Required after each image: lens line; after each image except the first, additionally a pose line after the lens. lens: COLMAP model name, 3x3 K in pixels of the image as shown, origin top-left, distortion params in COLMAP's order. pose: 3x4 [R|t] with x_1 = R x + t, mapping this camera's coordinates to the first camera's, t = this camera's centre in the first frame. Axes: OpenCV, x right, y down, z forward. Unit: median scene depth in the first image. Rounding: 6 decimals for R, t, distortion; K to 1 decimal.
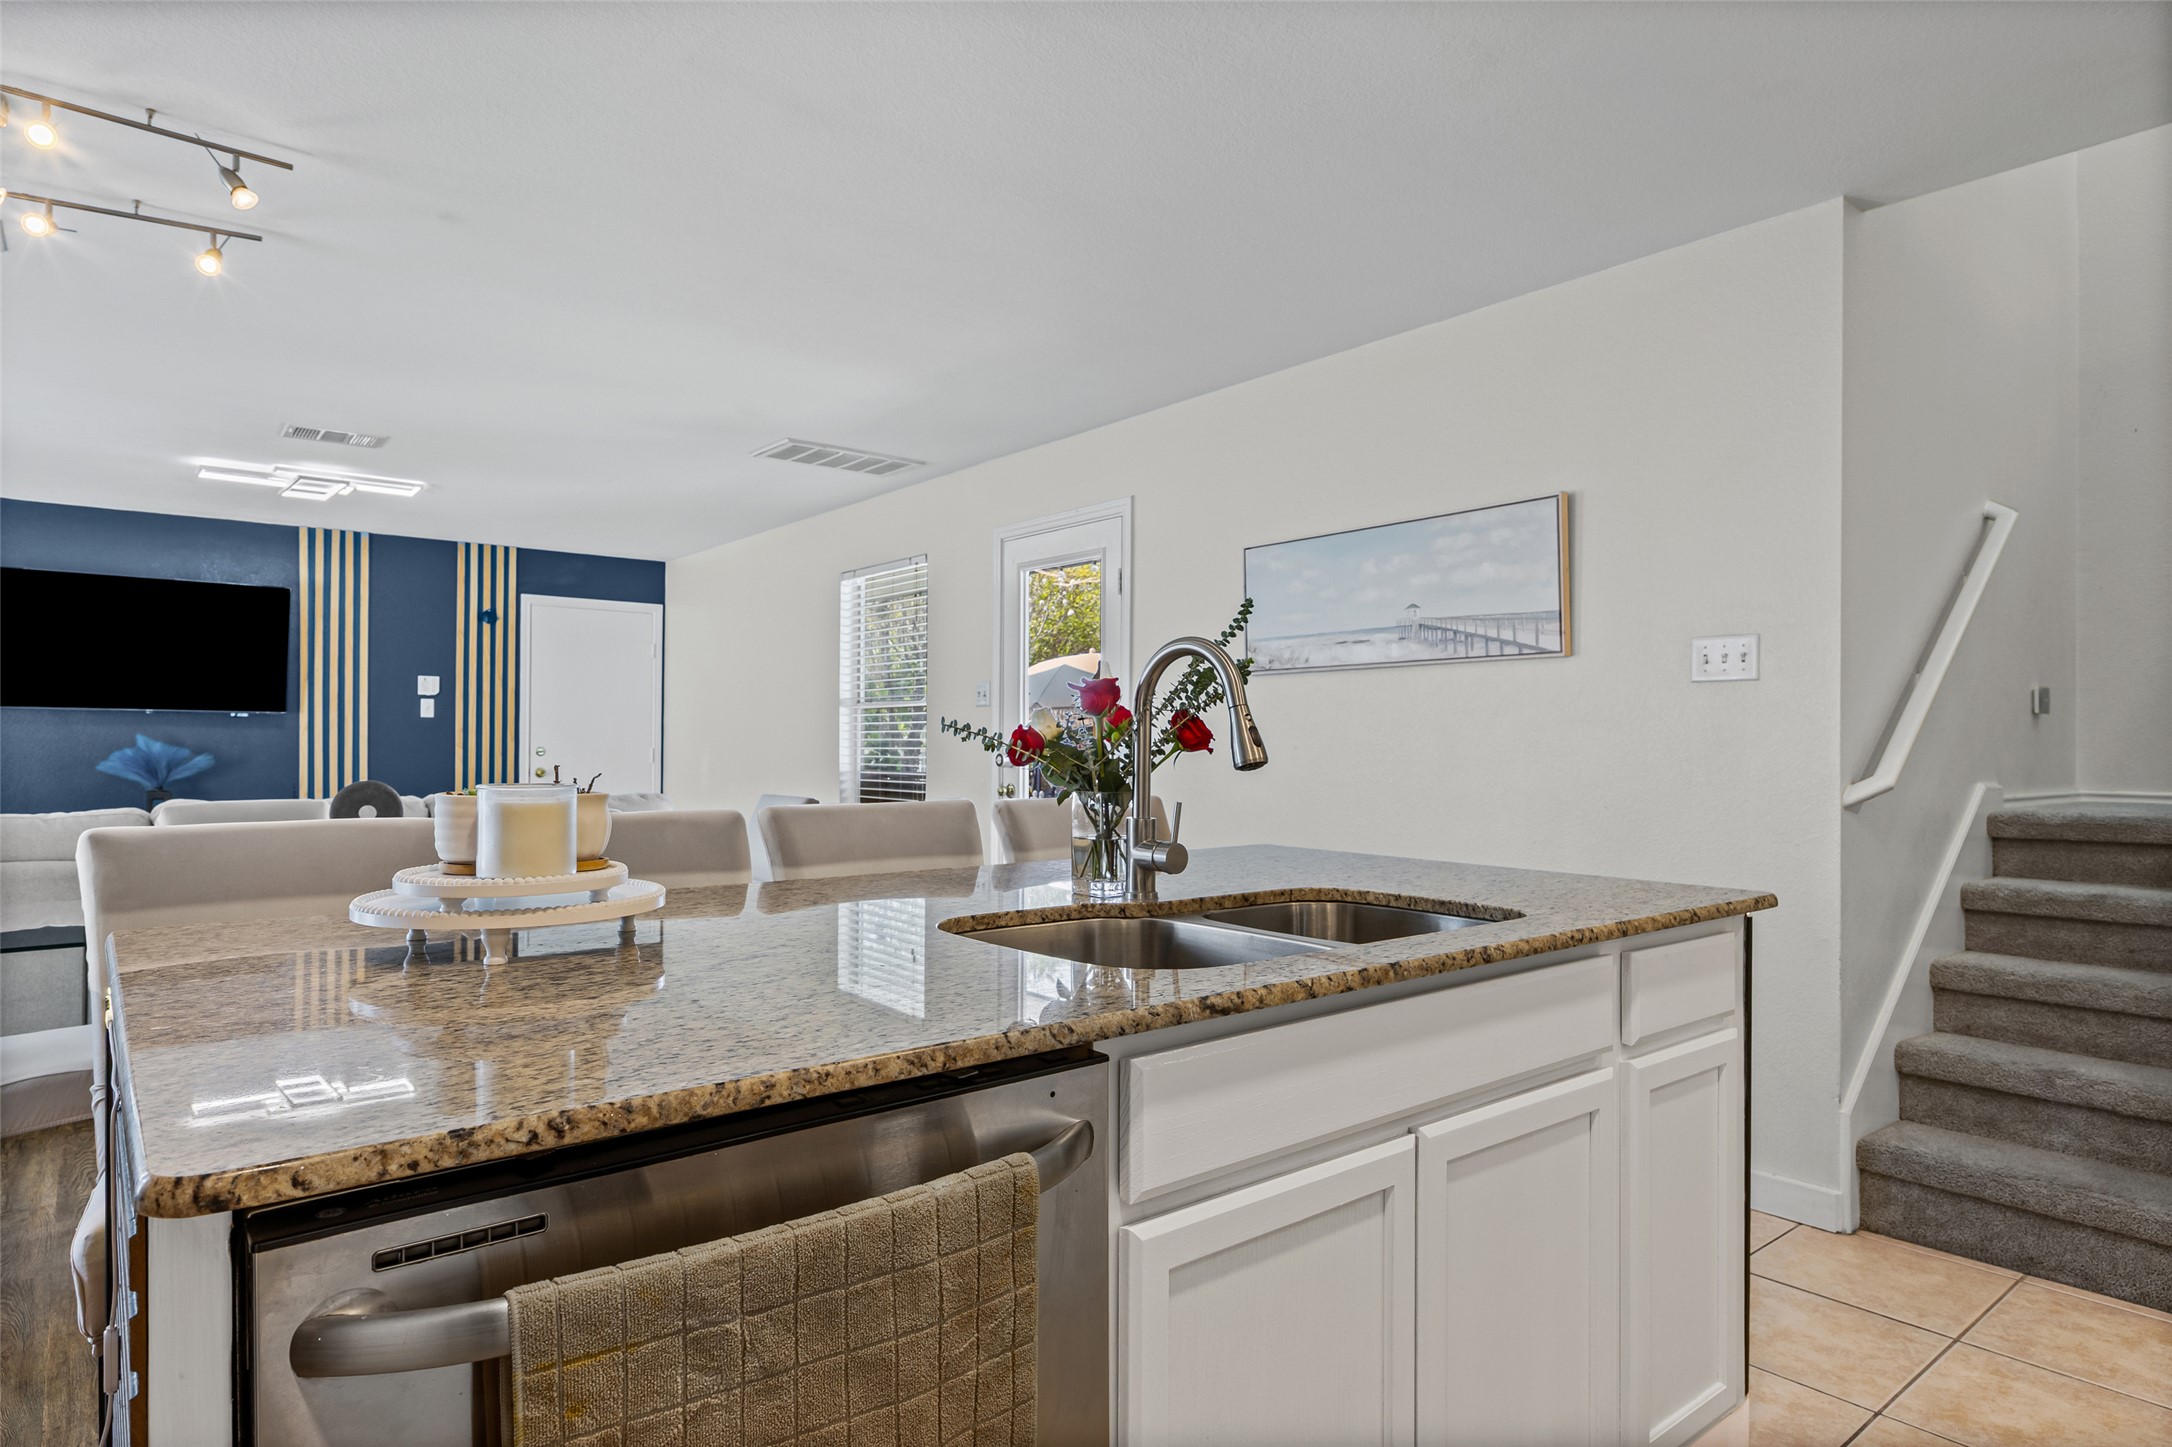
lens RADIAL K [[1233.5, 0, 1067.8], [0, 1233.5, 737.5], [0, 0, 1]] dist [0.004142, 0.000714]
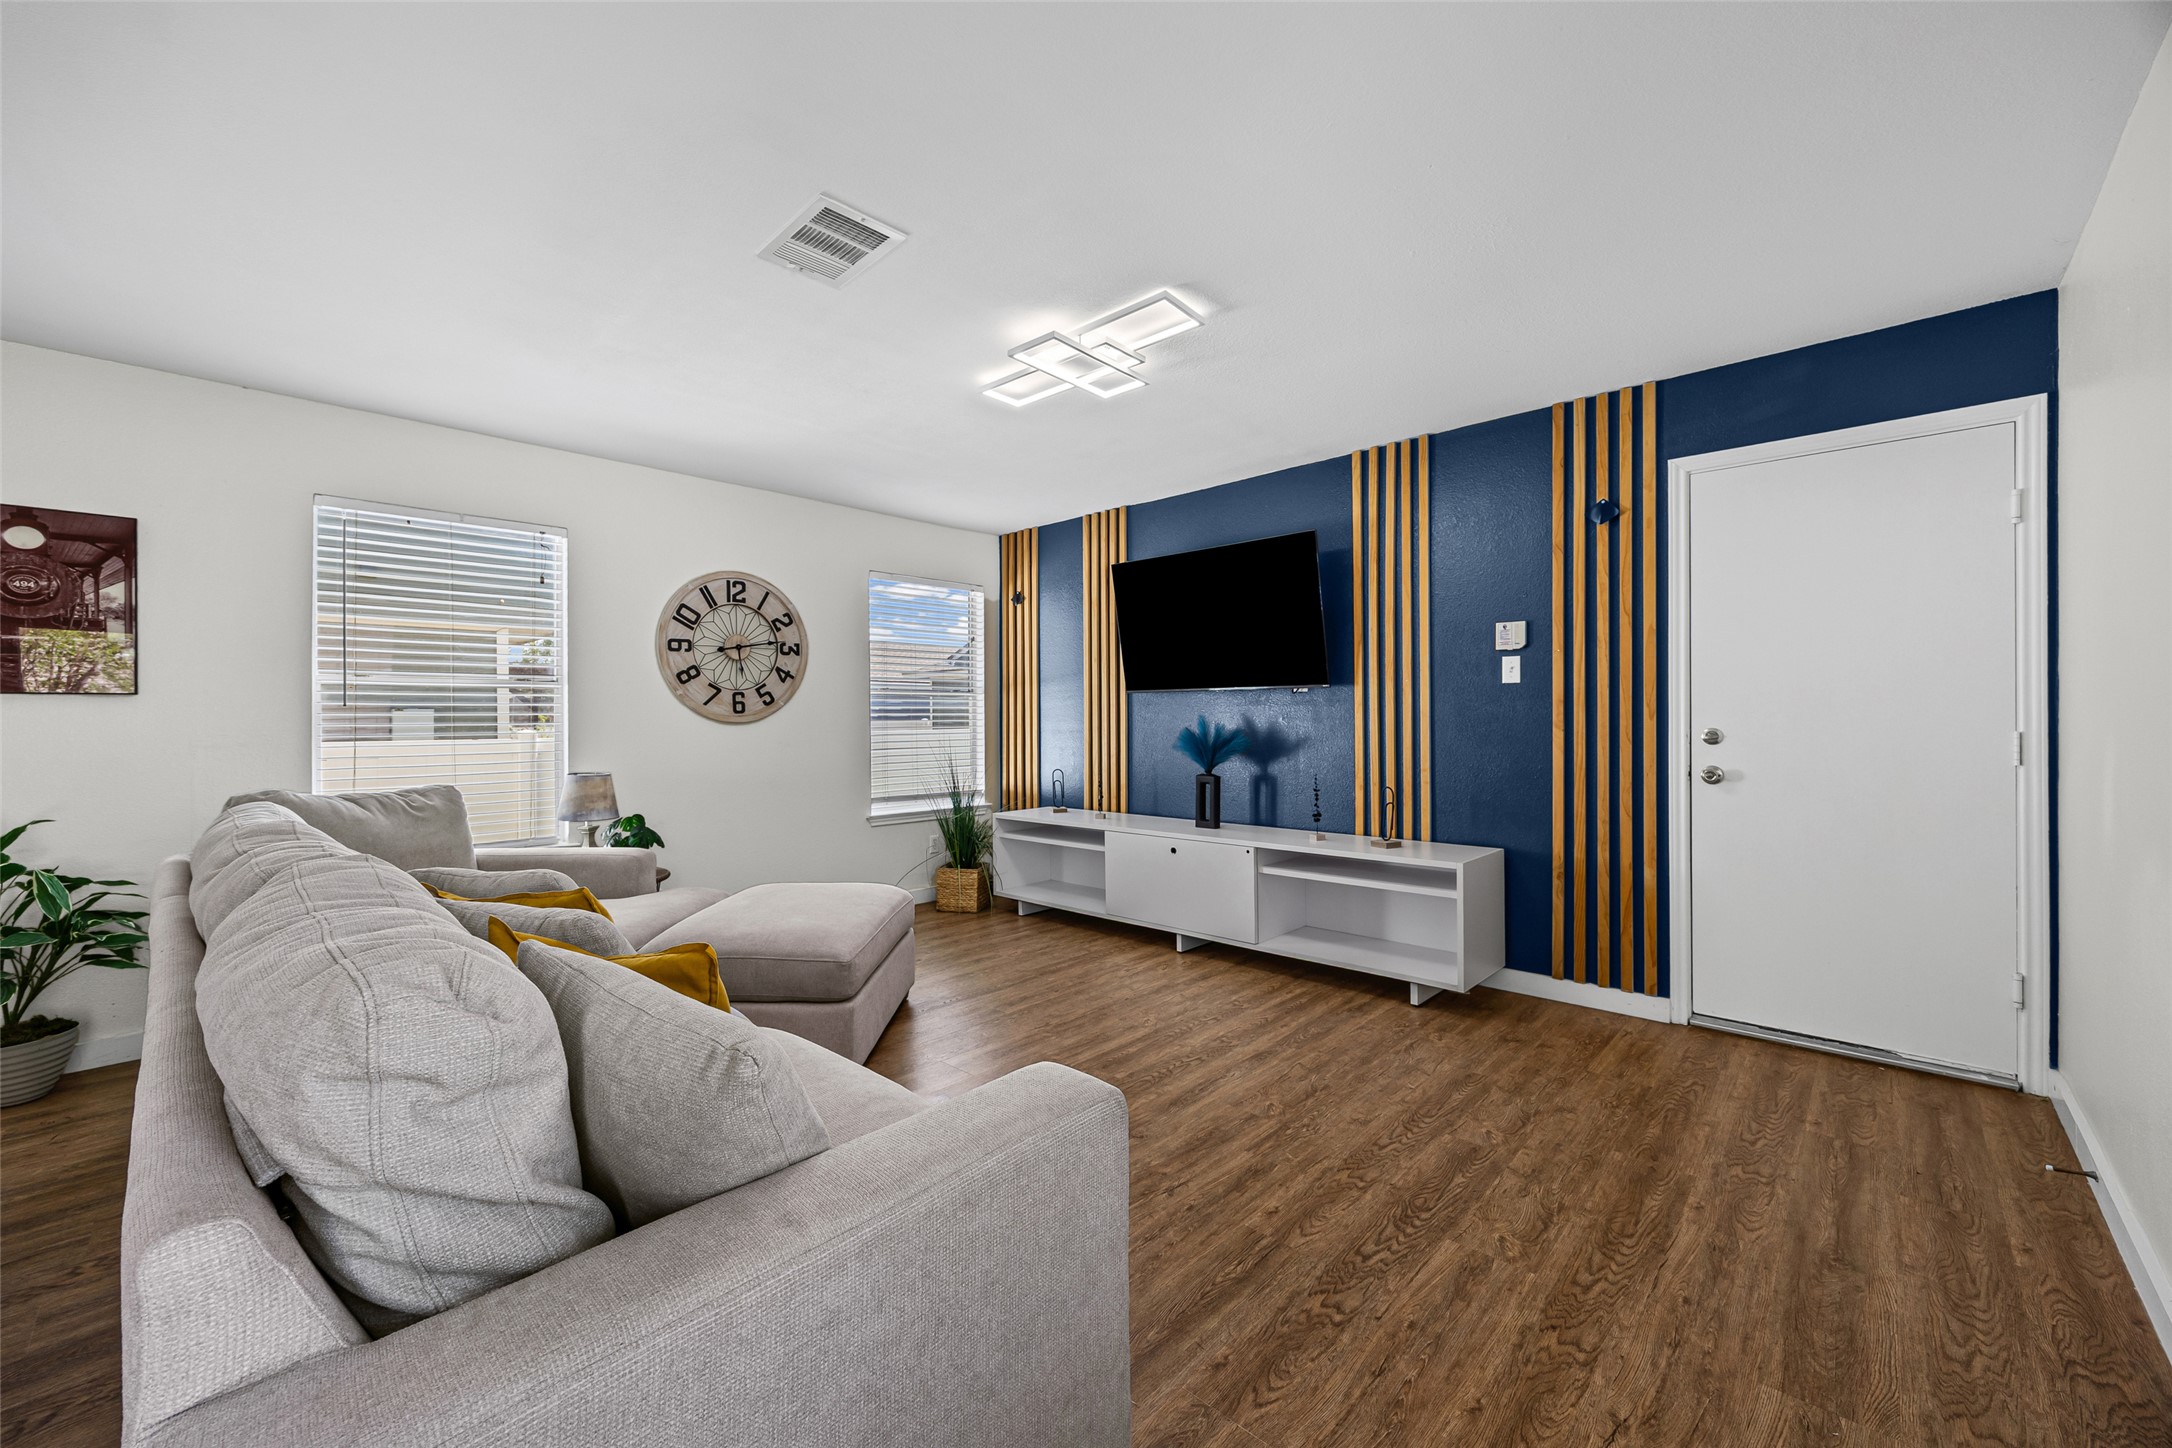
lens RADIAL K [[837.4, 0, 1085.1], [0, 837.4, 717.2], [0, 0, 1]] dist [-0.002311, 0.000332]
pose [[0.134502, -0.005416, -0.990899, -0.186035], [0.015035, 0.999881, -0.003424, 0.000577], [0.990799, -0.014438, 0.134567, 1.325238]]
